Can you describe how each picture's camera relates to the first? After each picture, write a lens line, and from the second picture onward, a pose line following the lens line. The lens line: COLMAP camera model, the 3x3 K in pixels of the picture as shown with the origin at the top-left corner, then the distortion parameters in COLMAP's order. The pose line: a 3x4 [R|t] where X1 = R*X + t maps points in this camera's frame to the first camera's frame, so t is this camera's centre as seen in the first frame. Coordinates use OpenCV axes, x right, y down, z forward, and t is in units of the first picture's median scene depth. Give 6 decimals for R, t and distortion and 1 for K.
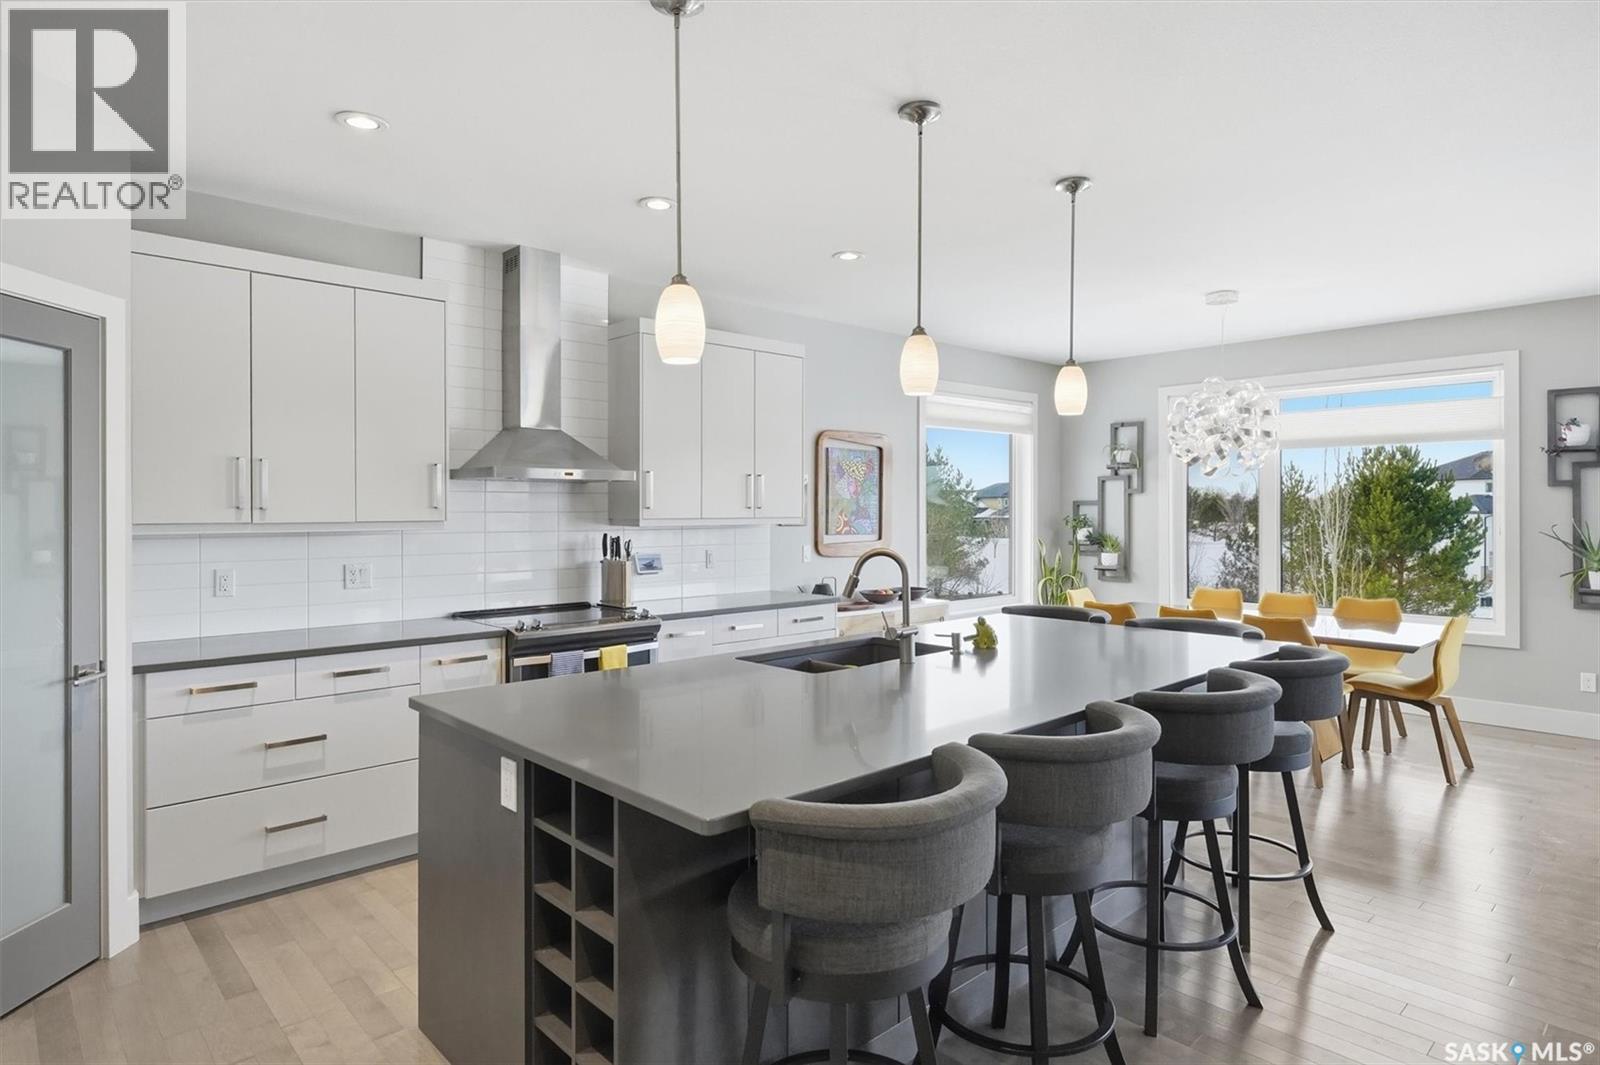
lens RADIAL K [[866.4, 0, 788.2], [0, 866.4, 517.6], [0, 0, 1]] dist [0.002606, -0.004473]
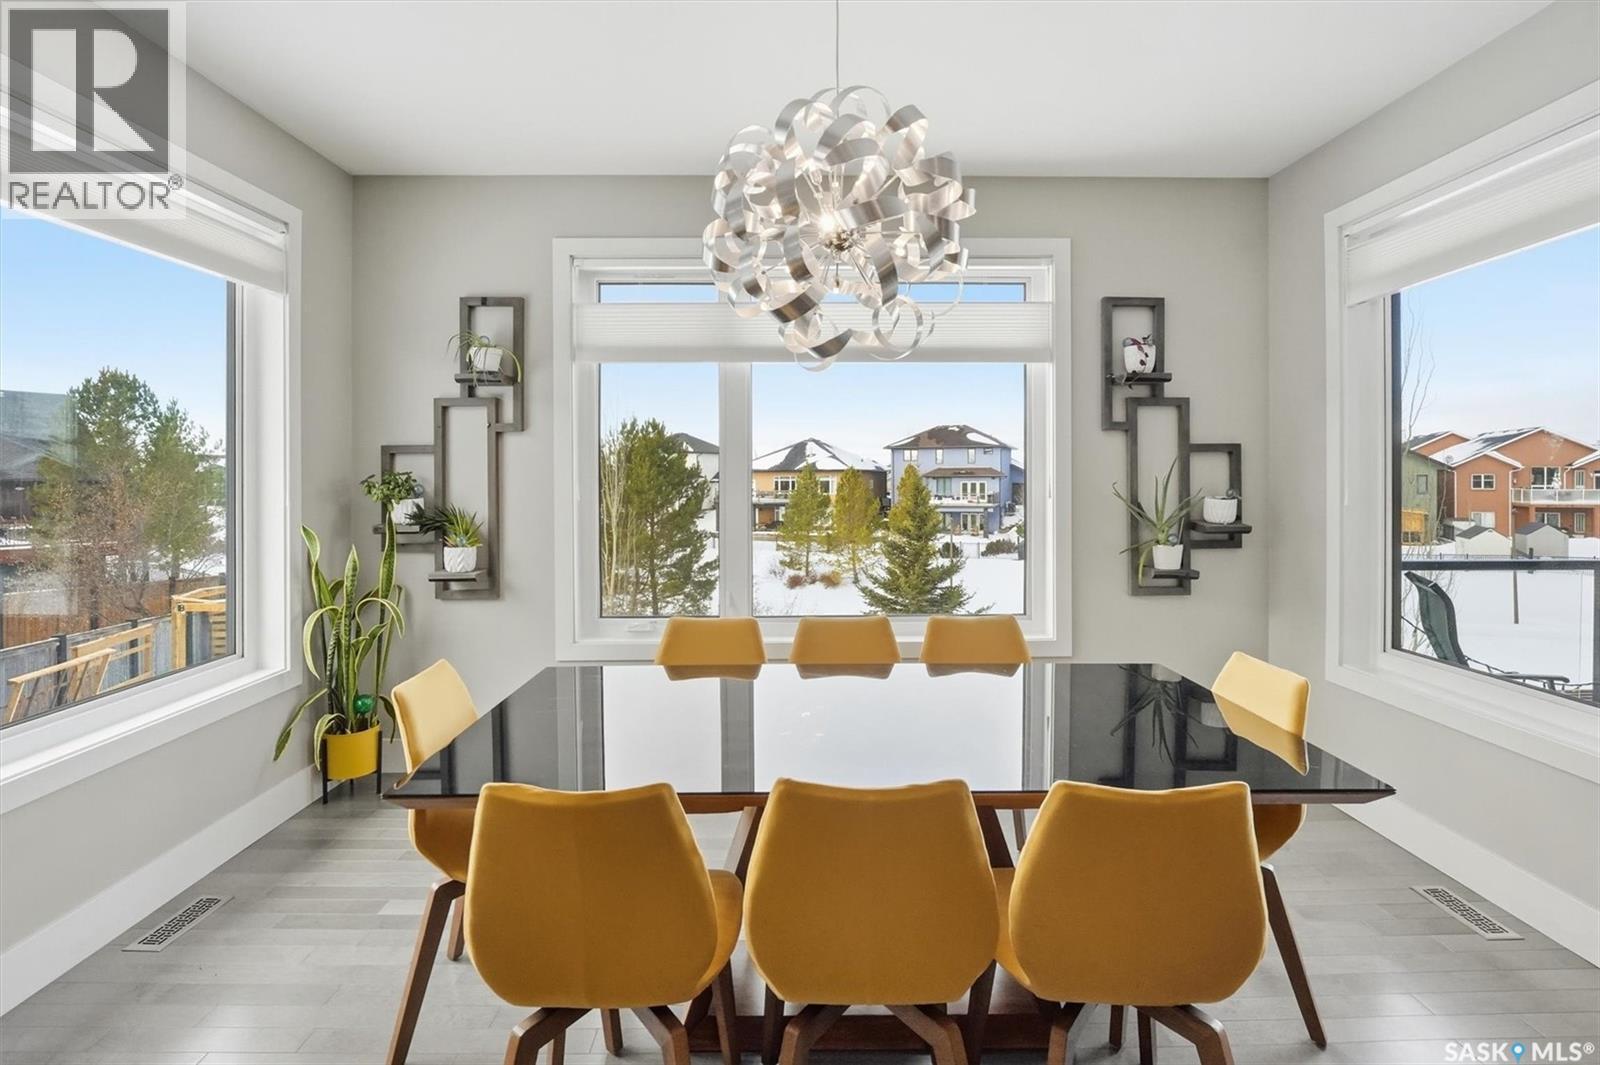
lens RADIAL K [[742.0, 0, 779.7], [0, 742.0, 475.1], [0, 0, 1]] dist [-0.019936, 0.000054]
pose [[0.660289, 0.000805, 0.751011, 0.167545], [0.007676, 0.999940, -0.007820, 0.003262], [-0.750972, 0.010928, 0.660243, 0.569815]]
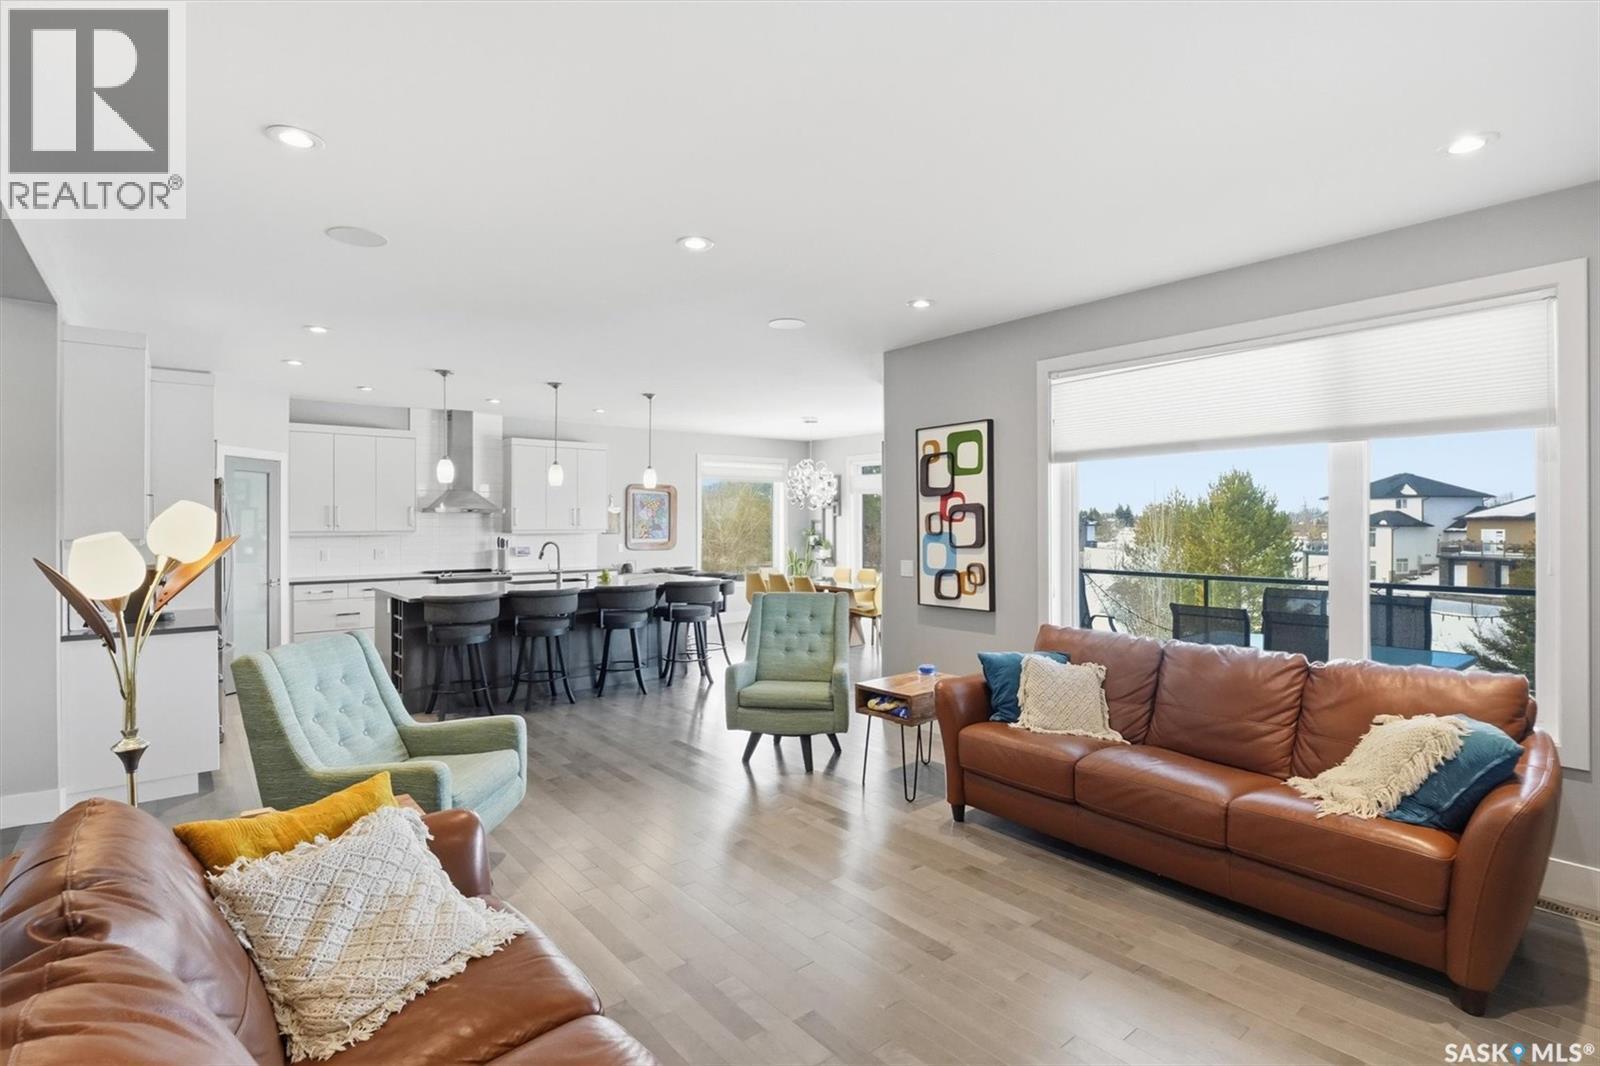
lens RADIAL K [[742.0, 0, 798.4], [0, 742.0, 528.6], [0, 0, 1]] dist [-0.019936, 0.000054]
pose [[0.998659, 0.000632, -0.051763, 0.395659], [-0.000718, 0.999998, -0.001639, 0.000223], [0.051762, 0.001674, 0.998658, -0.504097]]
